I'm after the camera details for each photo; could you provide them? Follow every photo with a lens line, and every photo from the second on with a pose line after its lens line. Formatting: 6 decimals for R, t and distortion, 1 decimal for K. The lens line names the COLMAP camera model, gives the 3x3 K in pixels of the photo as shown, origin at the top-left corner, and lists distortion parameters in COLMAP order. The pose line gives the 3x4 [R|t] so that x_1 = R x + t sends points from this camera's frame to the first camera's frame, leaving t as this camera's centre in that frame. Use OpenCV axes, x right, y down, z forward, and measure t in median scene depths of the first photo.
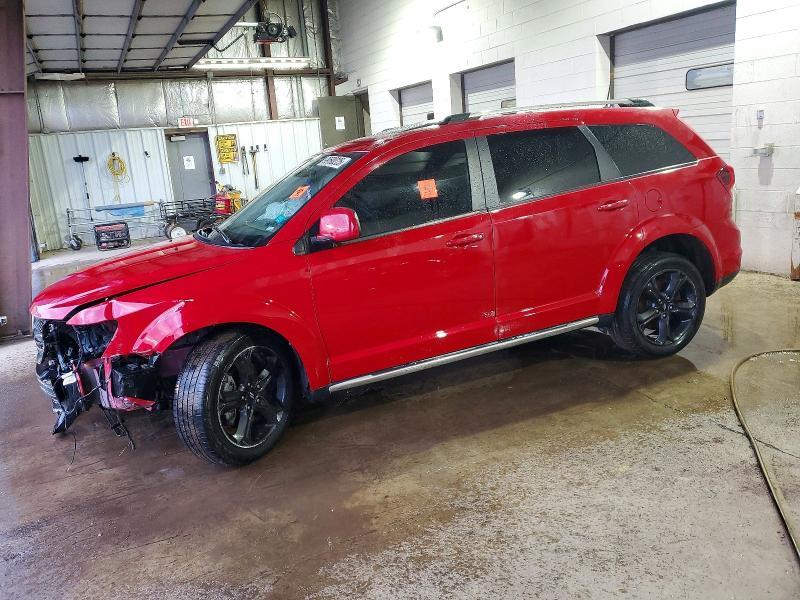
lens RADIAL K [[653.5, 0, 393.4], [0, 653.5, 297.0], [0, 0, 1]] dist [0.011557, 0.018556]
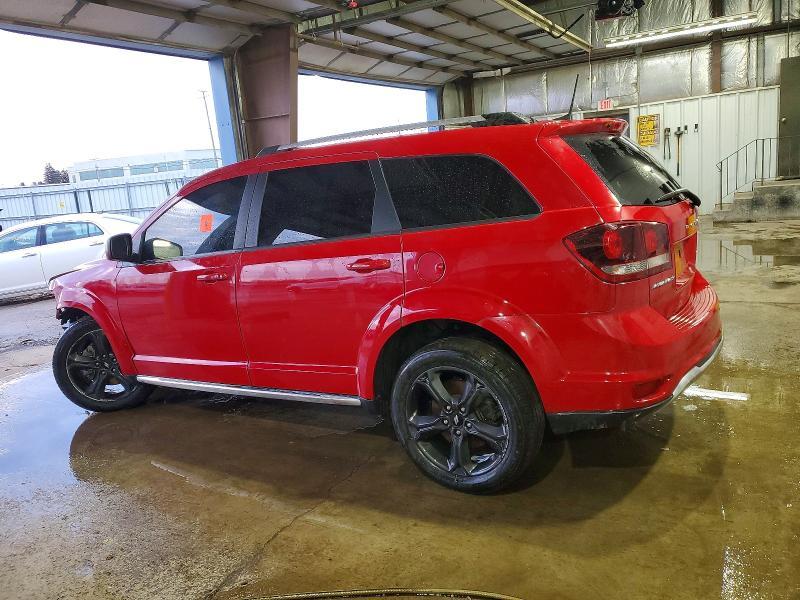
lens RADIAL K [[653.5, 0, 394.6], [0, 653.5, 303.3], [0, 0, 1]] dist [0.011557, 0.018556]
pose [[0.551434, 0.198349, -0.810295, 0.341686], [-0.142679, 0.979435, 0.142654, -0.073111], [0.821926, 0.036947, 0.568394, 0.205914]]
